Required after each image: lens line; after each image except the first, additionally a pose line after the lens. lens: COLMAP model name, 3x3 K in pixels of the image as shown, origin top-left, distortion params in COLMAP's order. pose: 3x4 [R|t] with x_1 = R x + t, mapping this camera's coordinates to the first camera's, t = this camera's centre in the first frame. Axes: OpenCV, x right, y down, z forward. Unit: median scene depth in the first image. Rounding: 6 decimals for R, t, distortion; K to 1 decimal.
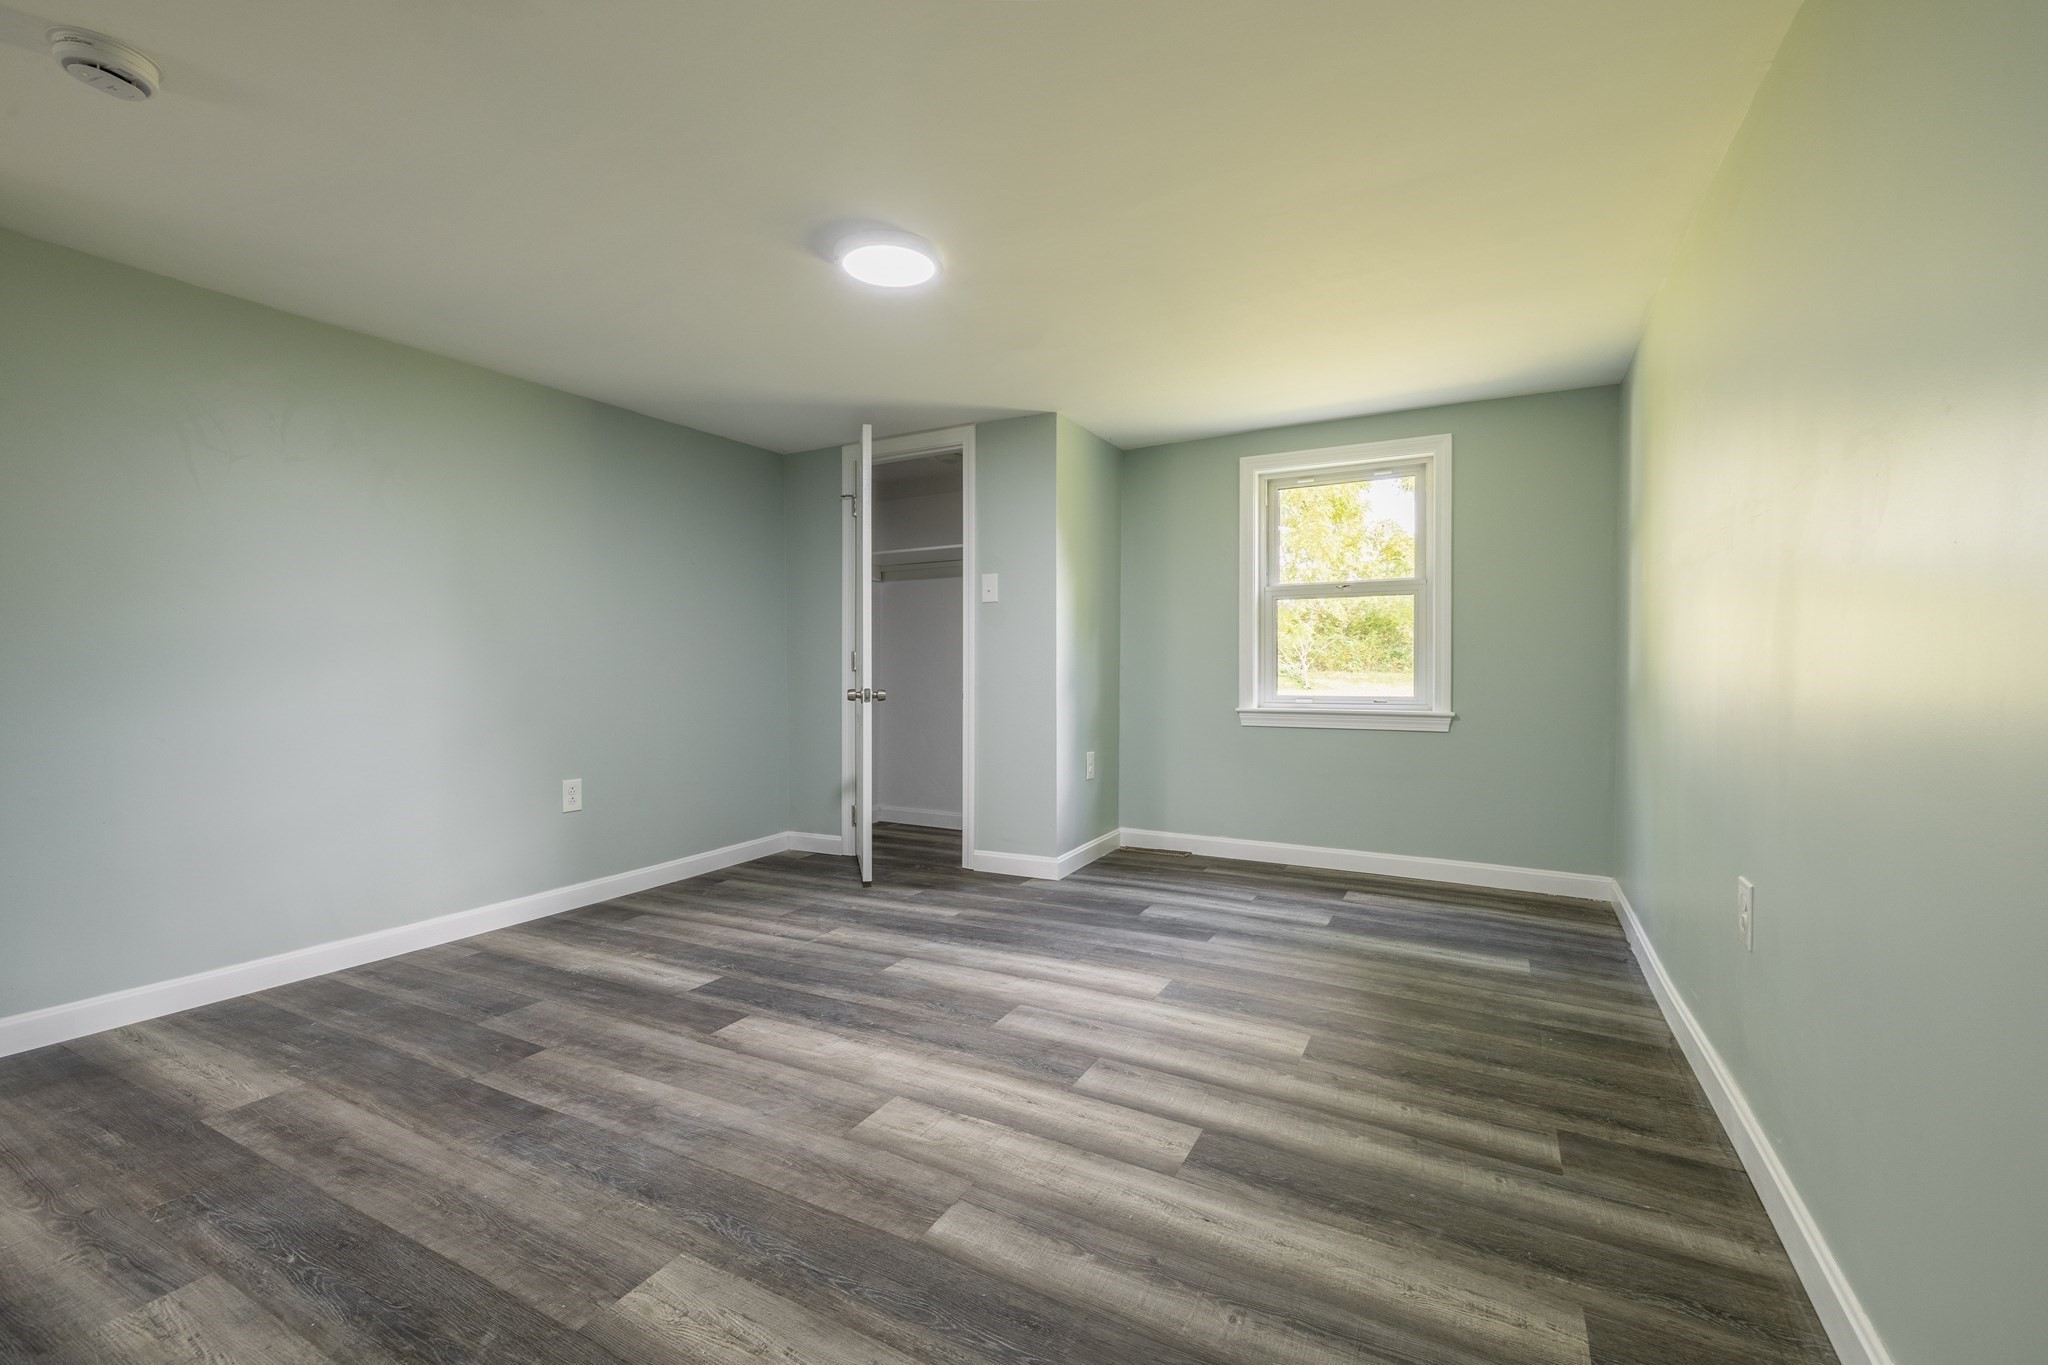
lens RADIAL K [[870.7, 0, 1025.6], [0, 870.7, 687.9], [0, 0, 1]] dist [0.001107, -0.000176]
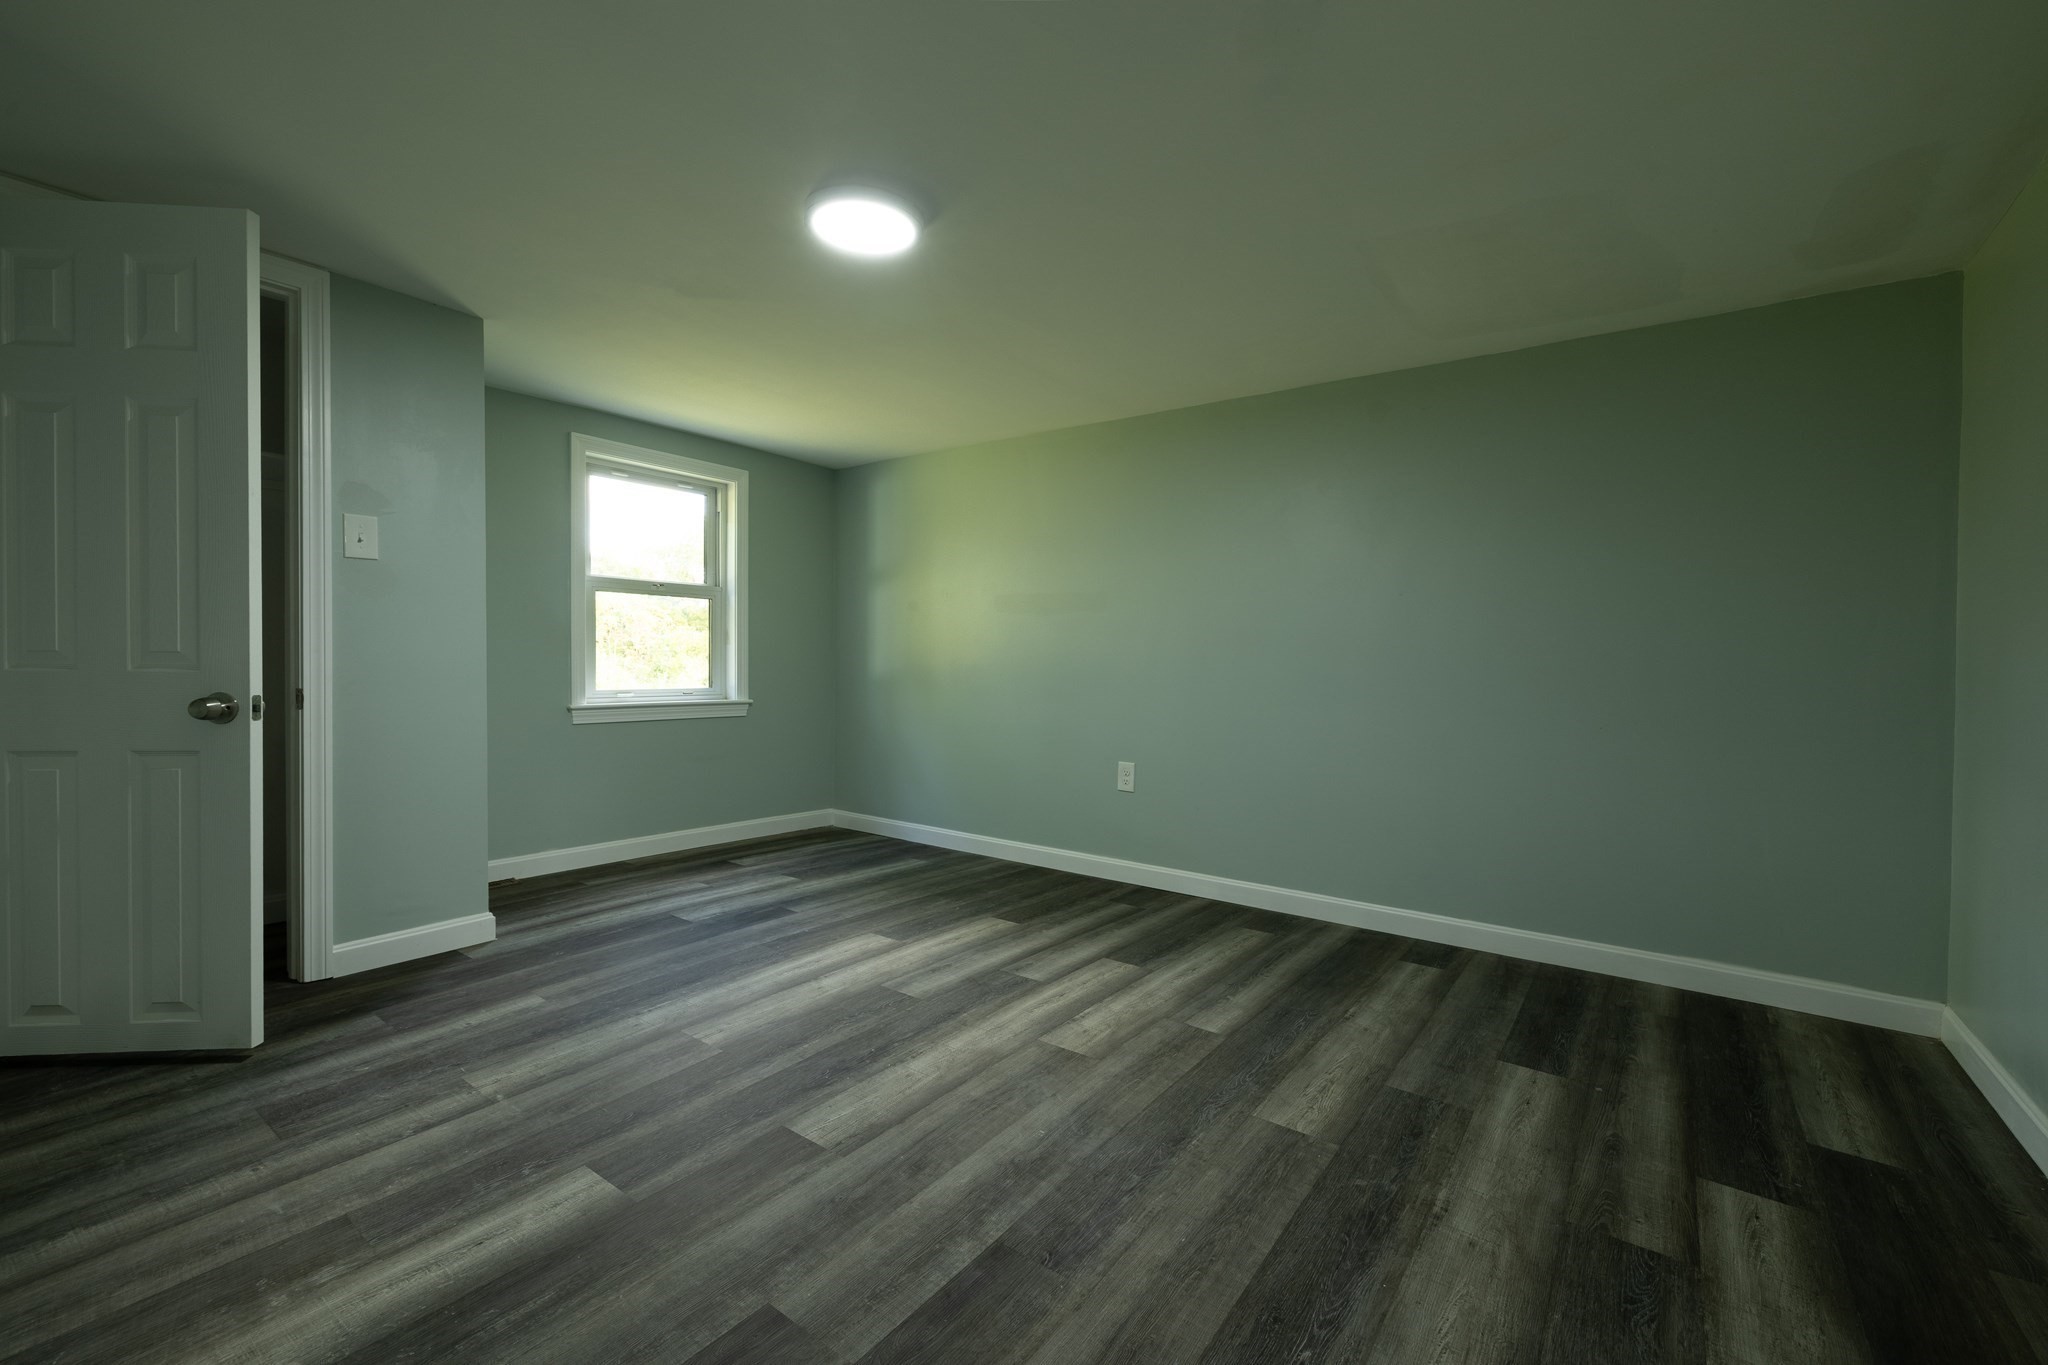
lens RADIAL K [[870.7, 0, 1028.3], [0, 870.7, 686.1], [0, 0, 1]] dist [0.001107, -0.000176]
pose [[0.130951, -0.021176, 0.991163, -1.239611], [0.010605, 0.999745, 0.019958, -0.019656], [-0.991332, 0.007898, 0.131142, 0.831475]]
